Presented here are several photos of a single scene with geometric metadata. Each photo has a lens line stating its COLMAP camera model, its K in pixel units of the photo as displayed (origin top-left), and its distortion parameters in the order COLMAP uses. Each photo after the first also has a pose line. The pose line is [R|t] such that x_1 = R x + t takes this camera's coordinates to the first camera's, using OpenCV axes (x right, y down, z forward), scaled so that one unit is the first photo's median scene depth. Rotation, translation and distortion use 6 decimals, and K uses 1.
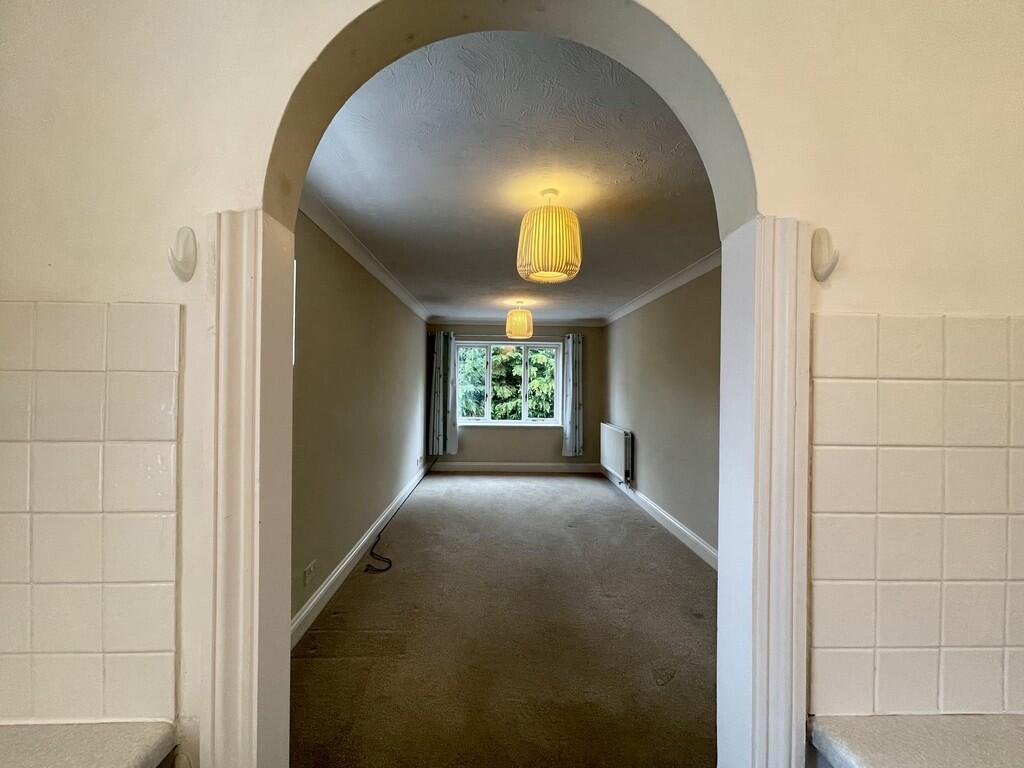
lens RADIAL K [[411.1, 0, 512.0], [0, 411.1, 384.0], [0, 0, 1]] dist [0.014269, 0.000143]
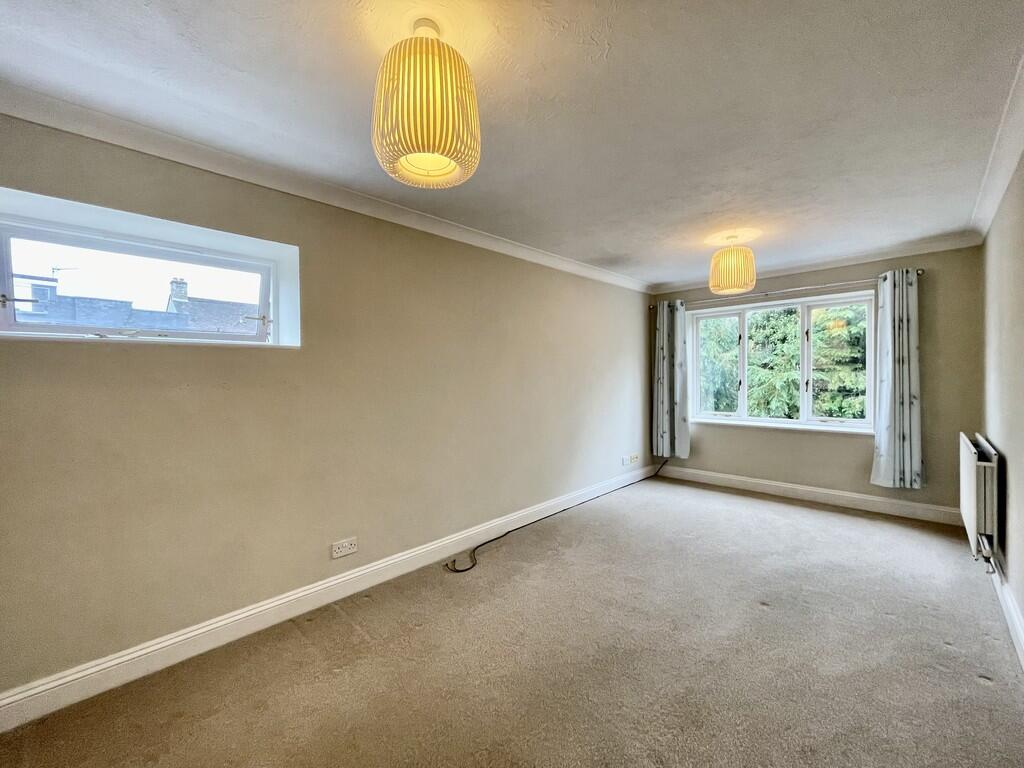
lens RADIAL K [[419.2, 0, 504.4], [0, 419.2, 384.8], [0, 0, 1]] dist [0.003193, 0.000476]
pose [[0.686831, -0.005004, -0.726800, 0.201141], [0.018824, 0.999763, 0.010906, 0.017843], [0.726573, -0.021172, 0.686763, 0.215887]]
